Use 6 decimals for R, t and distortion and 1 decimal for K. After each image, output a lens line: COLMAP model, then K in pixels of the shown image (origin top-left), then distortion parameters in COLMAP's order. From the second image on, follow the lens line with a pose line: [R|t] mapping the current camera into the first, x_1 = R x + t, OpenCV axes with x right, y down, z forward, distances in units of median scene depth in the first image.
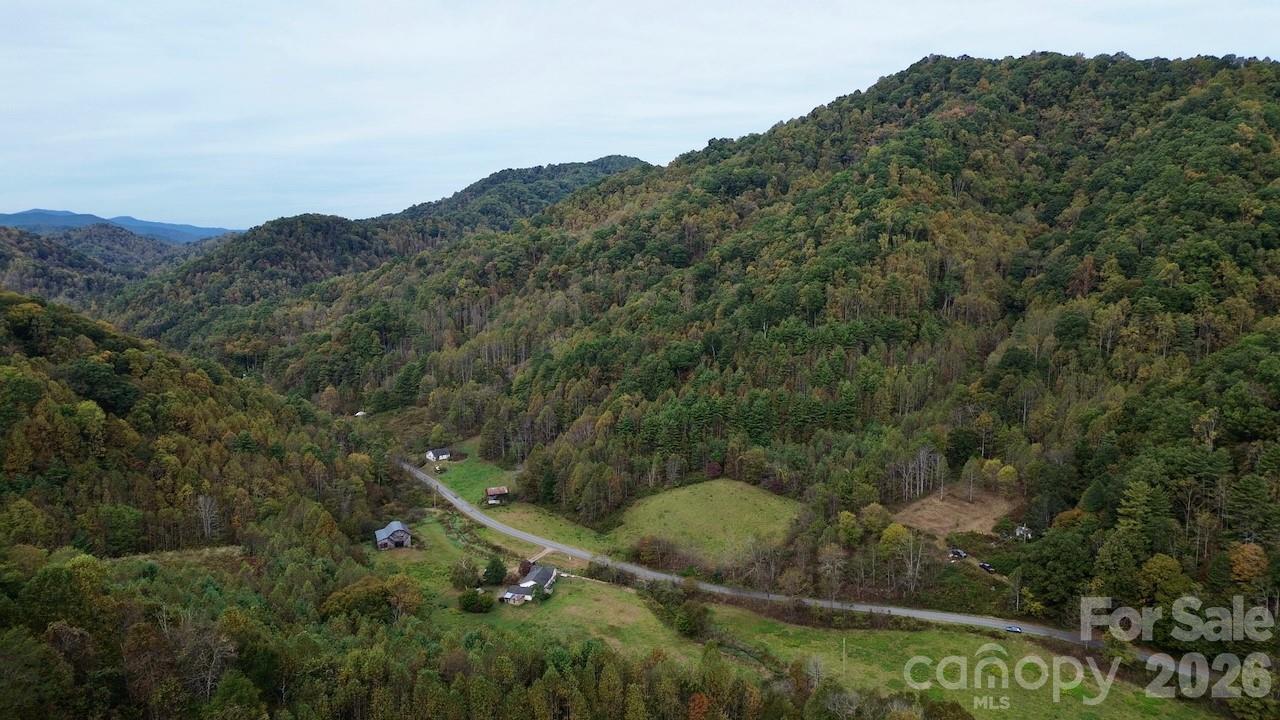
lens RADIAL K [[903.1, 0, 640.0], [0, 903.1, 360.0], [0, 0, 1]] dist [0.076755, -0.073910]
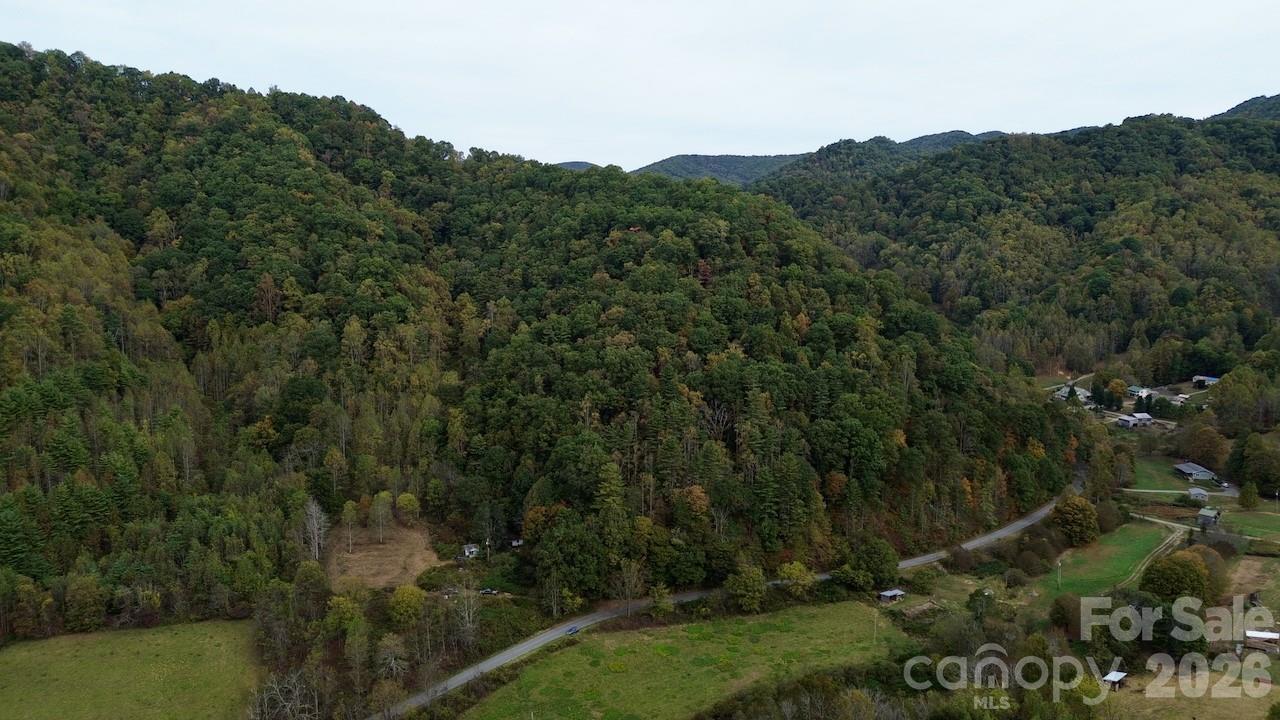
lens RADIAL K [[911.2, 0, 643.6], [0, 911.2, 346.5], [0, 0, 1]] dist [0.081467, -0.083111]
pose [[0.335999, -0.107816, 0.935671, -0.413518], [0.133934, 0.988800, 0.065843, -0.069602], [-0.932291, 0.103195, 0.346677, 0.423327]]
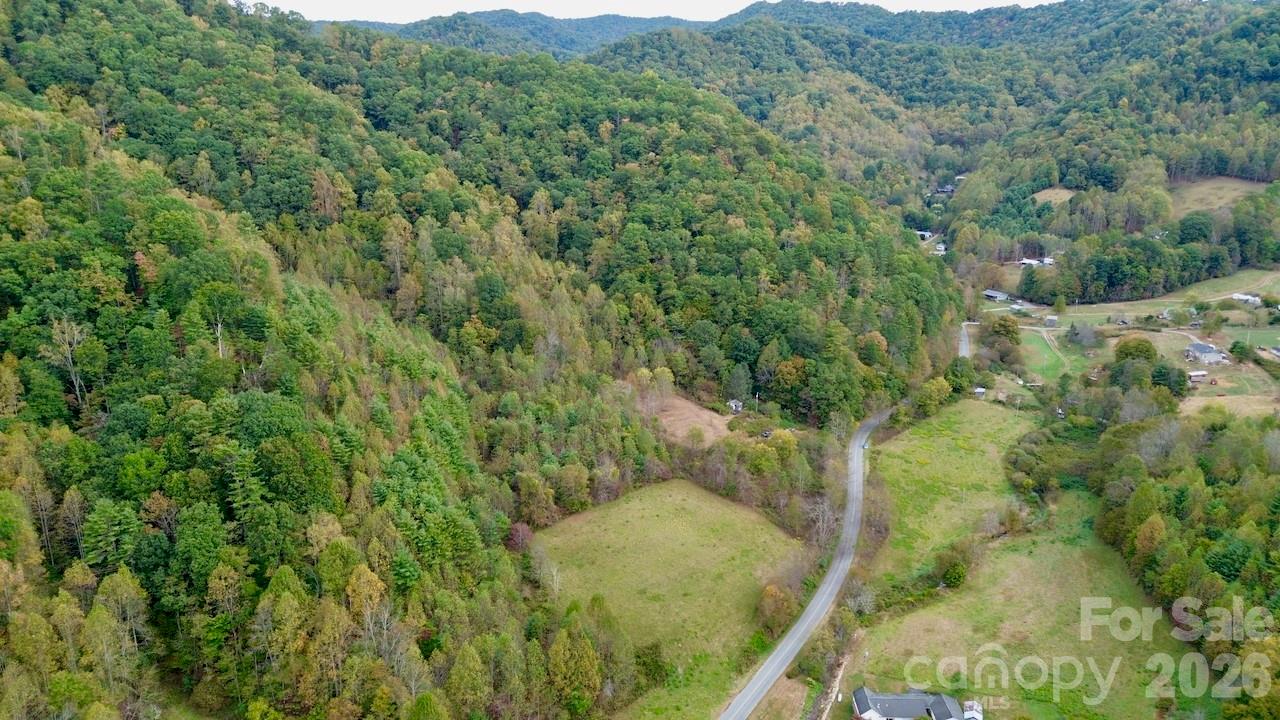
lens RADIAL K [[903.1, 0, 640.0], [0, 903.1, 360.0], [0, 0, 1]] dist [0.076755, -0.073910]
pose [[-0.193687, -0.253590, 0.947722, -0.634901], [0.130577, 0.950757, 0.281089, -0.207043], [-0.972335, 0.178194, -0.151037, 1.216983]]
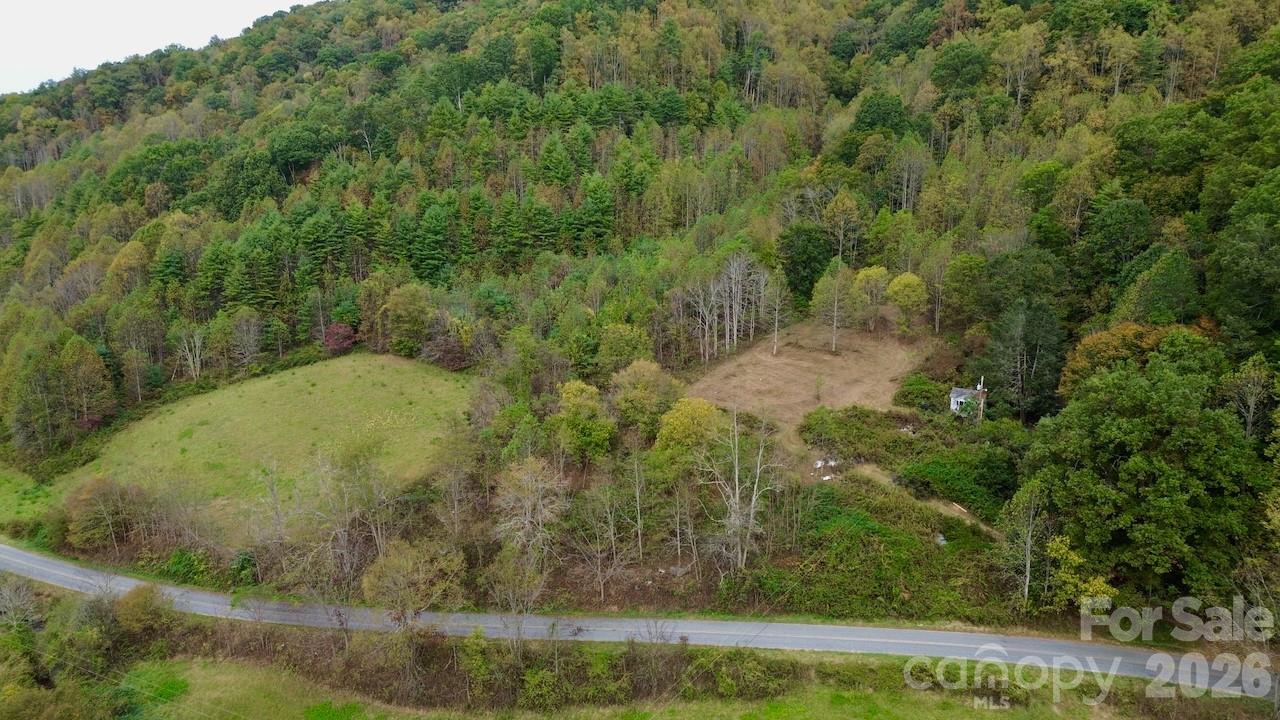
lens RADIAL K [[903.1, 0, 640.0], [0, 903.1, 360.0], [0, 0, 1]] dist [0.076755, -0.073910]
pose [[0.971821, -0.051907, 0.229935, 0.155817], [0.034147, 0.996165, 0.080556, 0.120956], [-0.233234, -0.070435, 0.969866, 0.574708]]
